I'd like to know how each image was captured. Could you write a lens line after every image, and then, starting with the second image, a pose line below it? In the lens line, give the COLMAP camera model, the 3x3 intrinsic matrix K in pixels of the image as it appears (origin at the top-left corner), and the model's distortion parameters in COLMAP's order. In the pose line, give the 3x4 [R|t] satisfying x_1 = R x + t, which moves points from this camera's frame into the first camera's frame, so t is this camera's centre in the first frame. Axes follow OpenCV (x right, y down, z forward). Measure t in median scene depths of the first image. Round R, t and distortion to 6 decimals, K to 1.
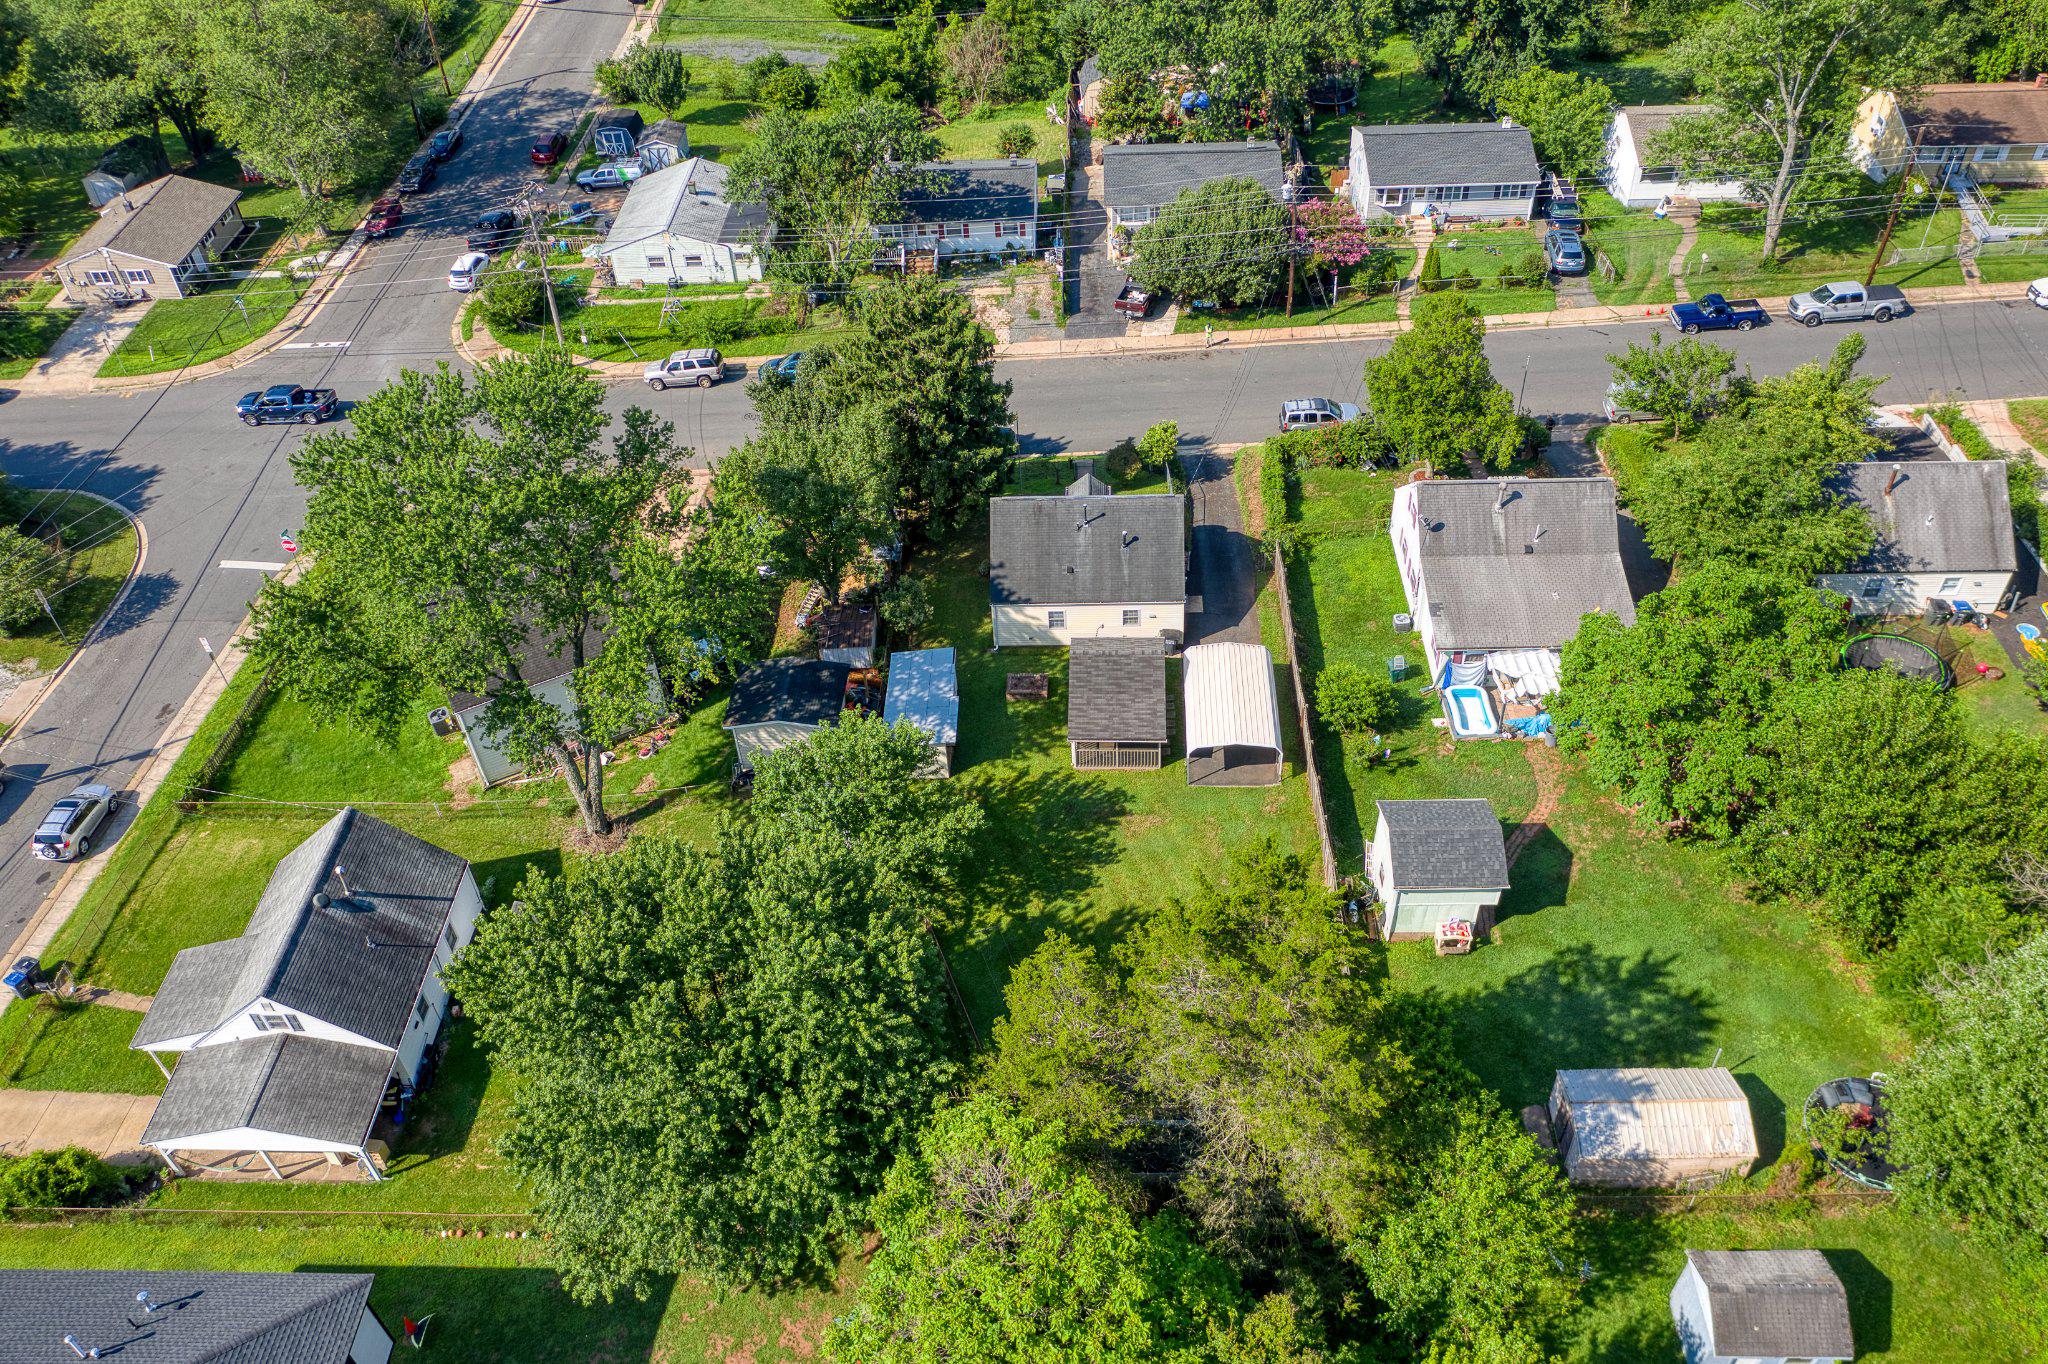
lens RADIAL K [[1577.1, 0, 1020.4], [0, 1577.1, 669.6], [0, 0, 1]] dist [-0.028093, 0.010903]
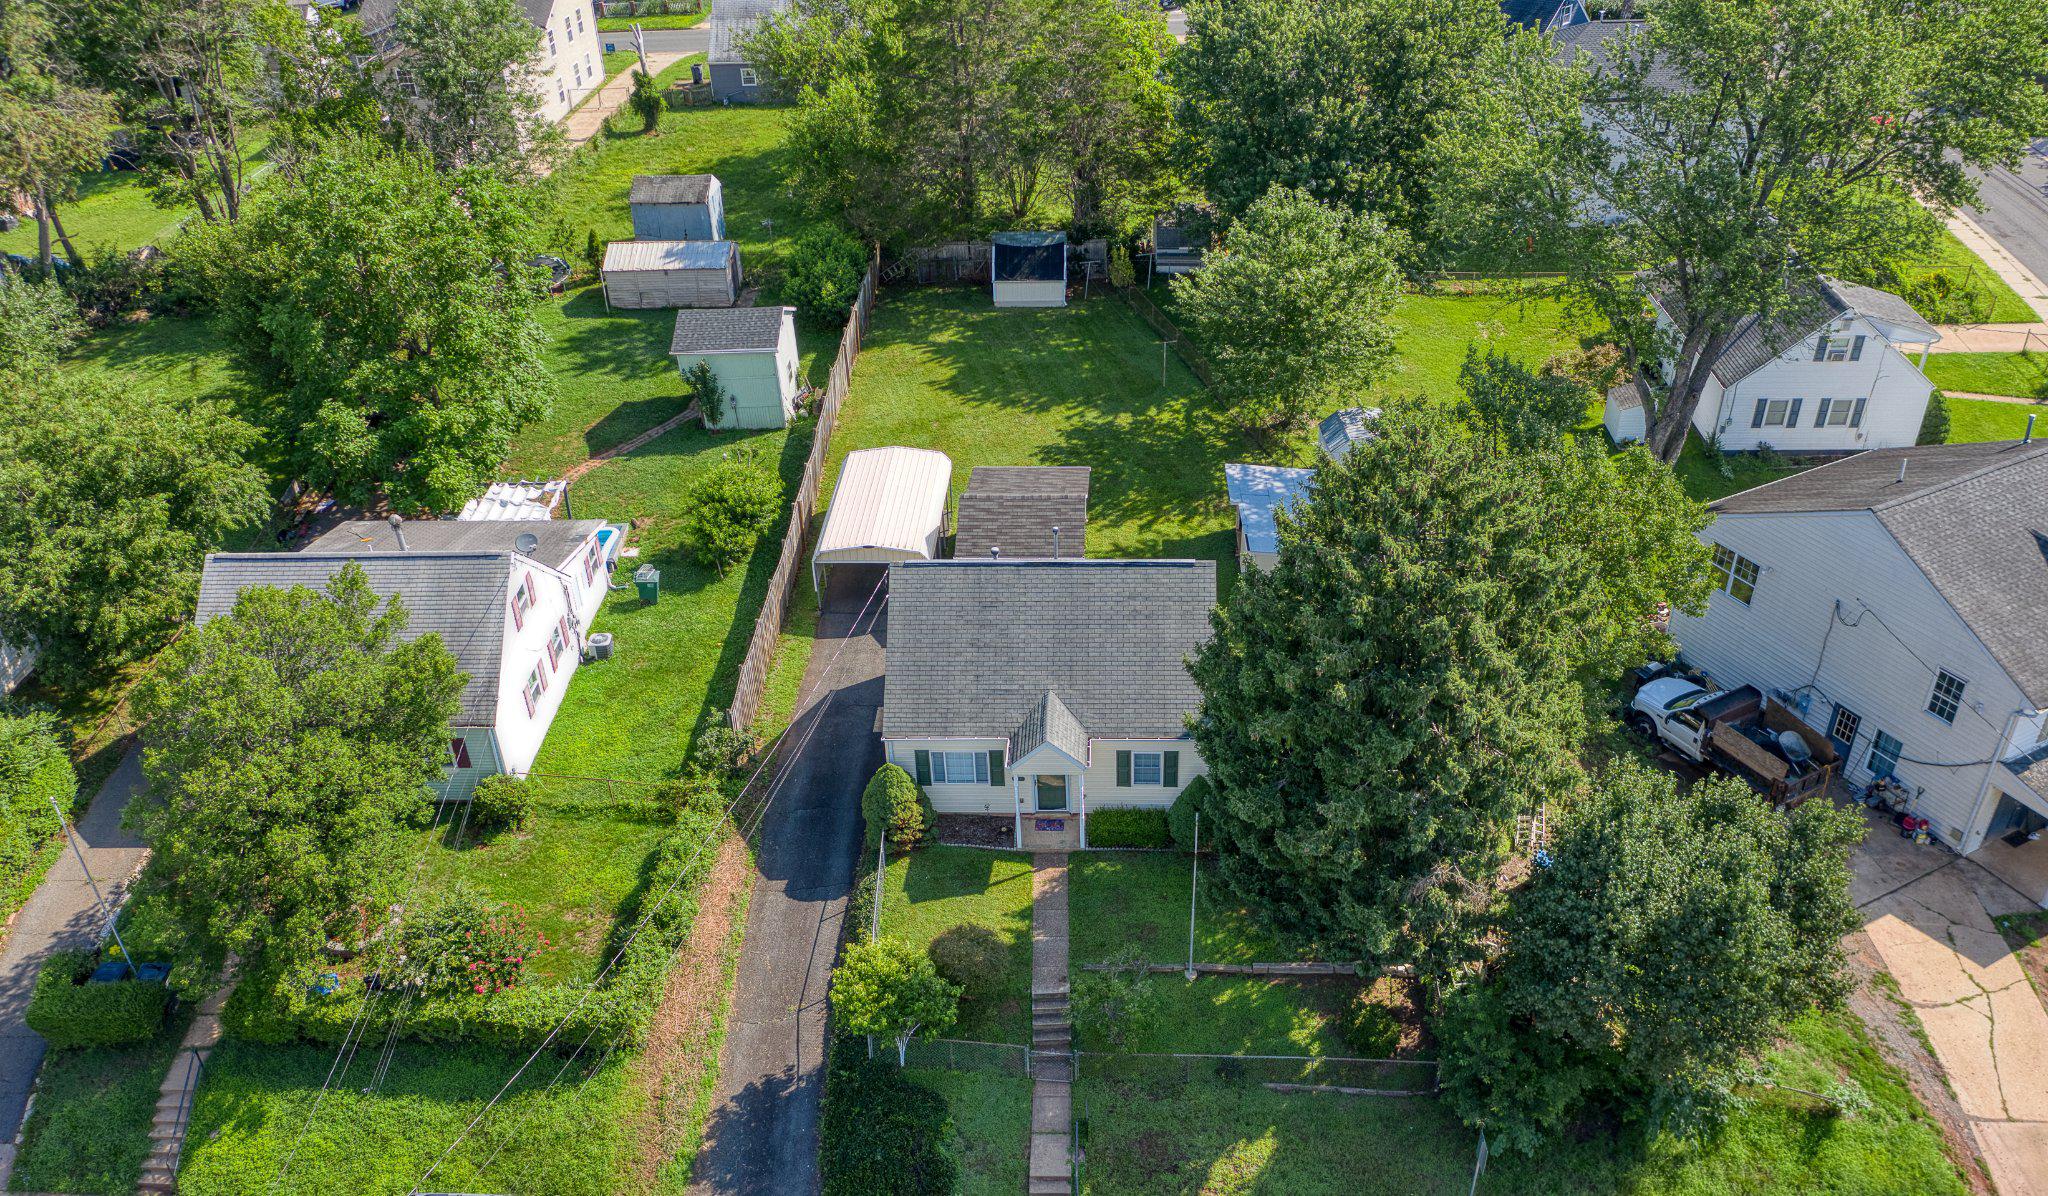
lens RADIAL K [[1598.1, 0, 1015.1], [0, 1598.1, 667.8], [0, 0, 1]] dist [-0.024000, 0.001343]
pose [[-0.996484, 0.055181, 0.063053, 0.014671], [0.074264, 0.233171, 0.969596, -0.500721], [0.038801, 0.970869, -0.236449, 0.863320]]
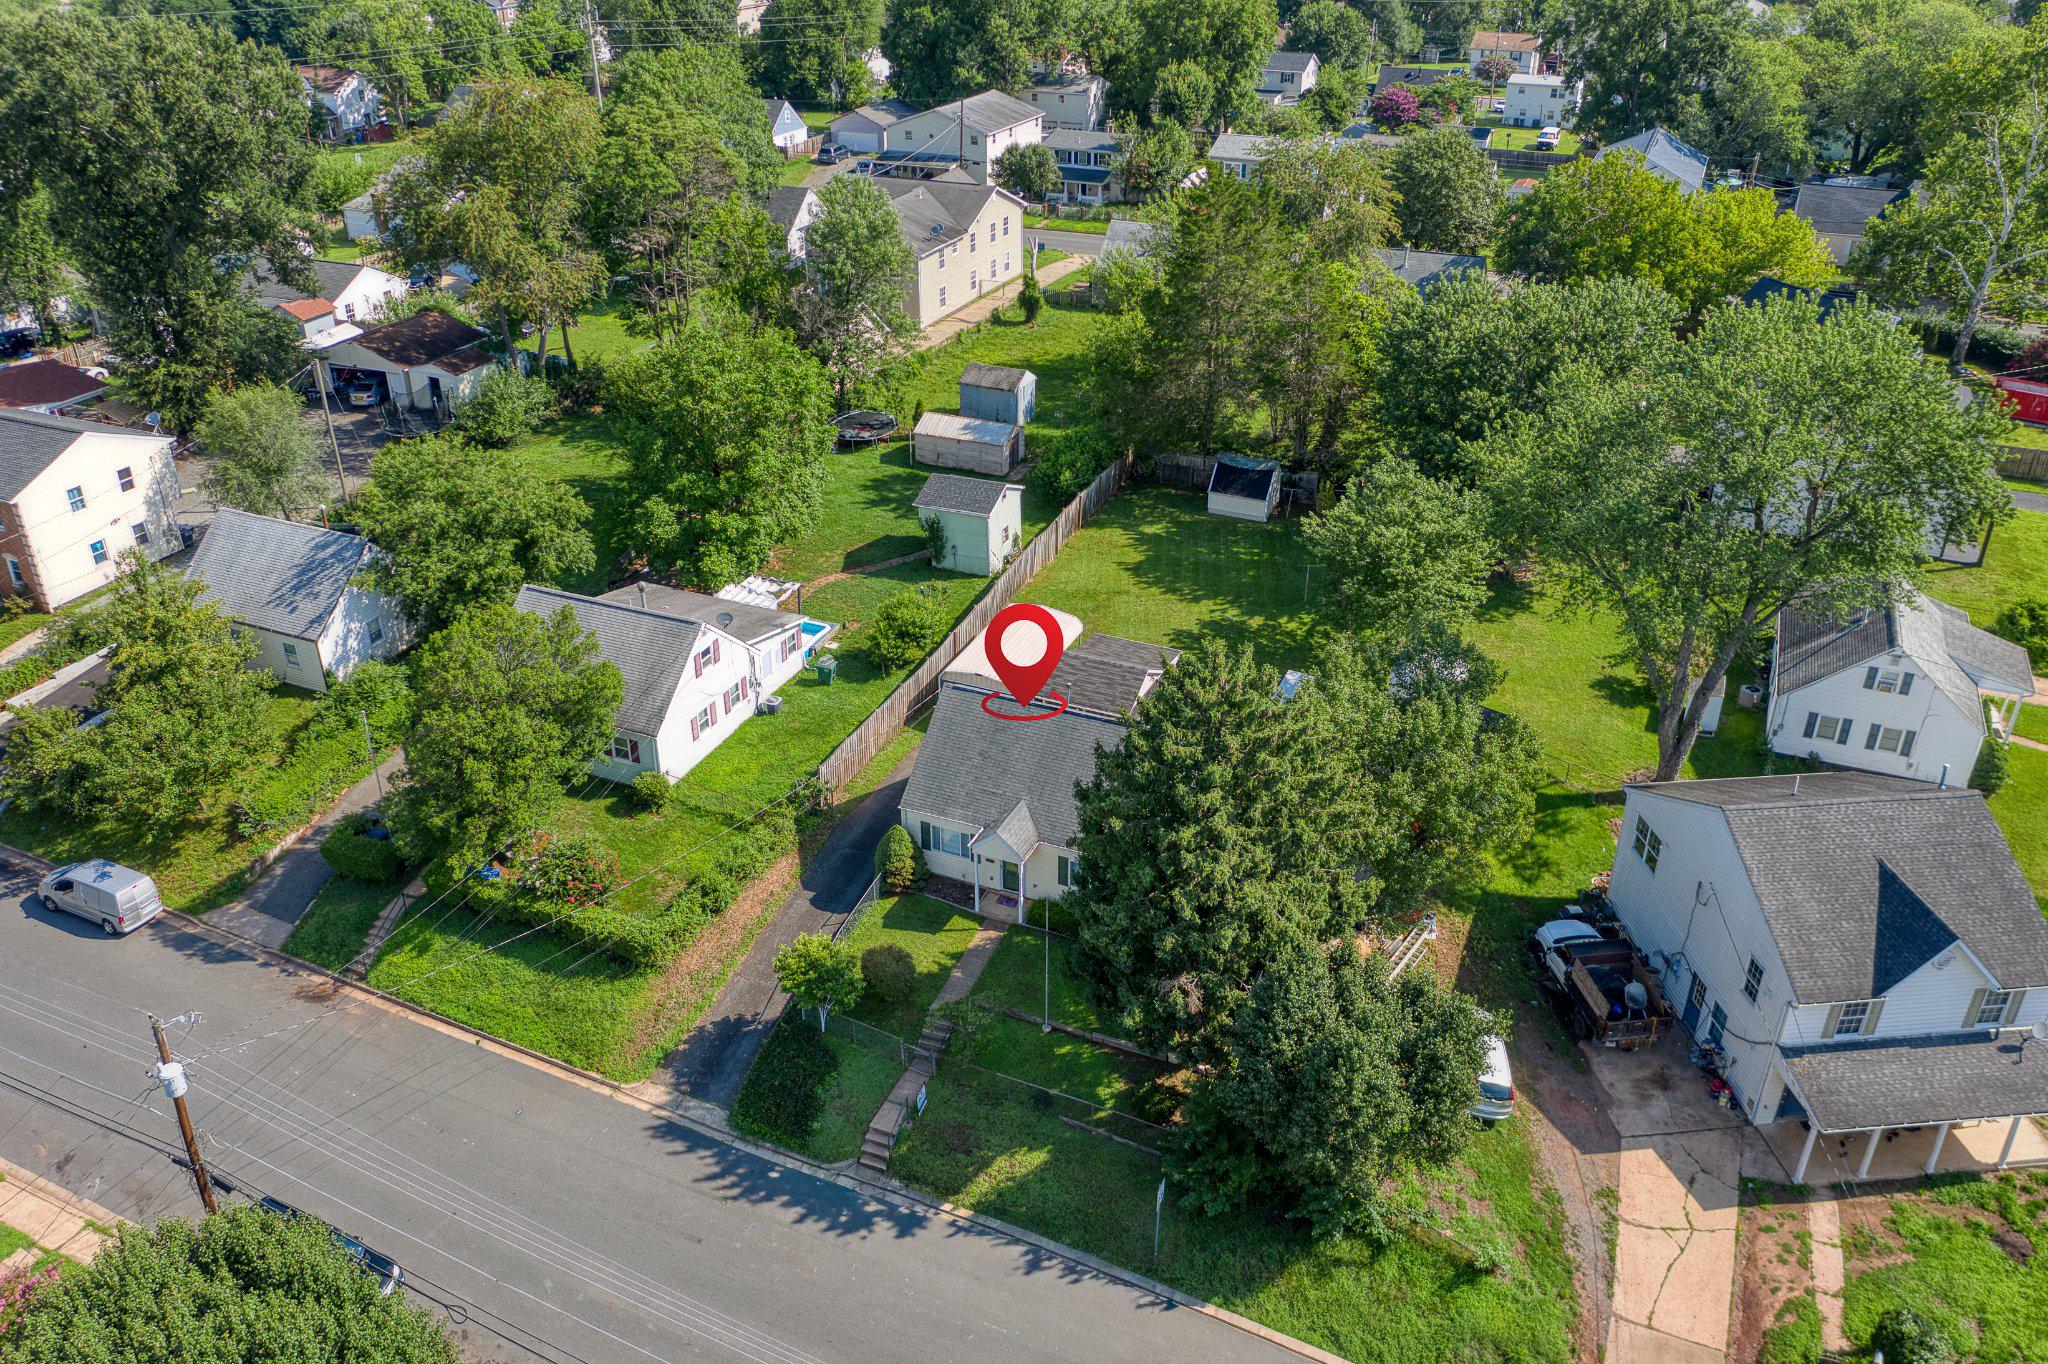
lens RADIAL K [[1597.7, 0, 1004.2], [0, 1597.7, 658.7], [0, 0, 1]] dist [-0.026393, 0.003105]
pose [[-0.922360, -0.135171, 0.361913, -0.160562], [0.292256, 0.368537, 0.882478, -0.606236], [-0.252664, 0.919733, -0.300419, 0.894787]]
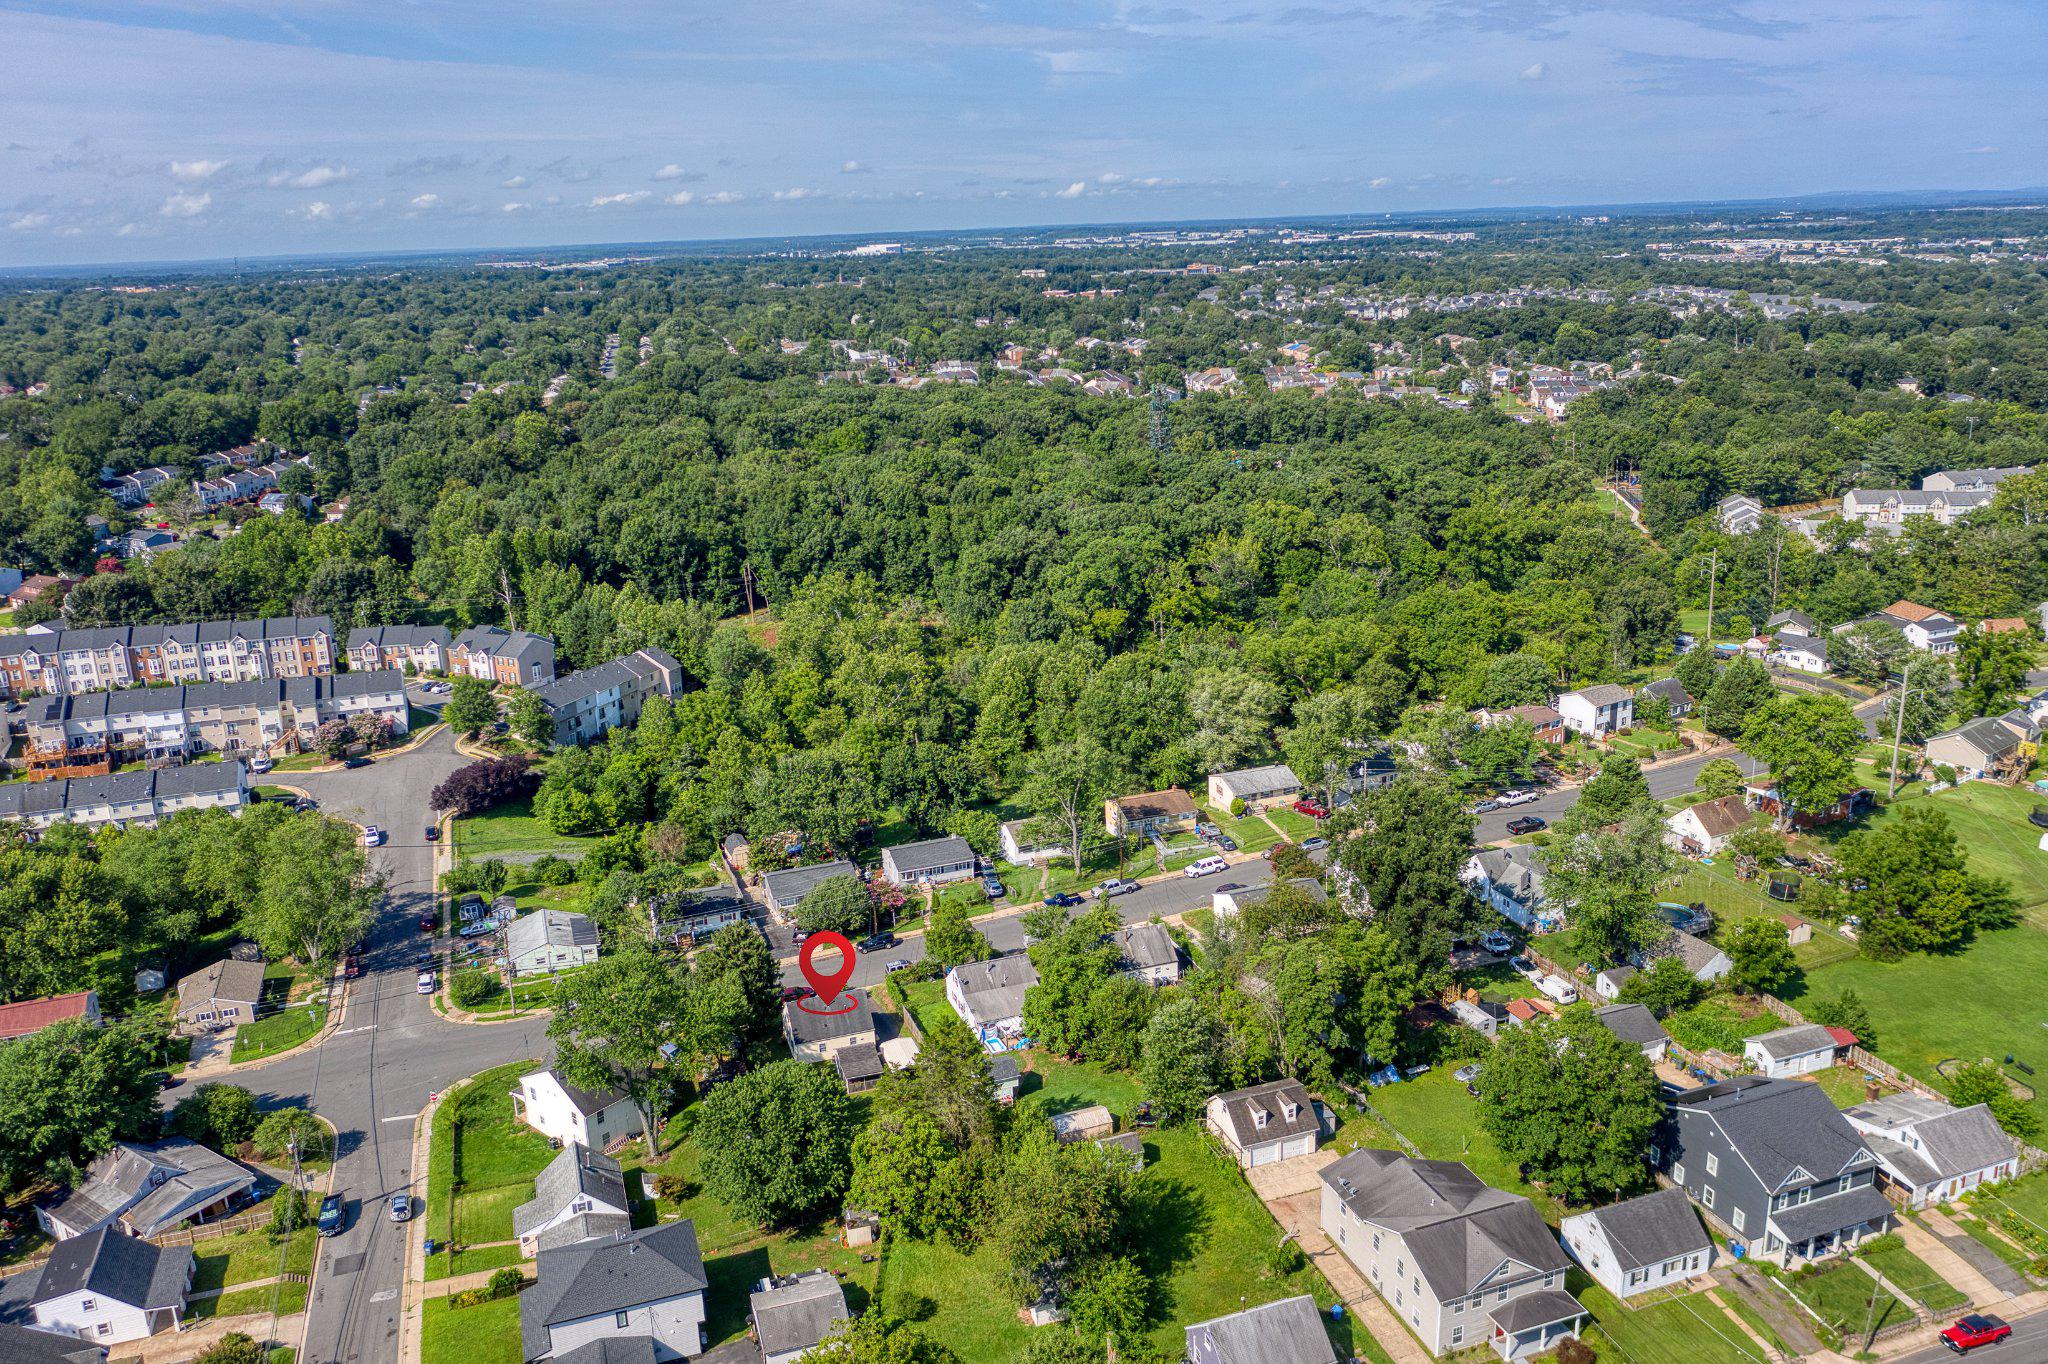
lens RADIAL K [[1565.9, 0, 1029.3], [0, 1565.9, 678.8], [0, 0, 1]] dist [-0.026630, 0.003668]
pose [[0.932123, -0.088478, 0.351168, -0.339864], [0.238097, 0.880377, -0.410178, 0.379826], [-0.272869, 0.465948, 0.841686, -0.968612]]
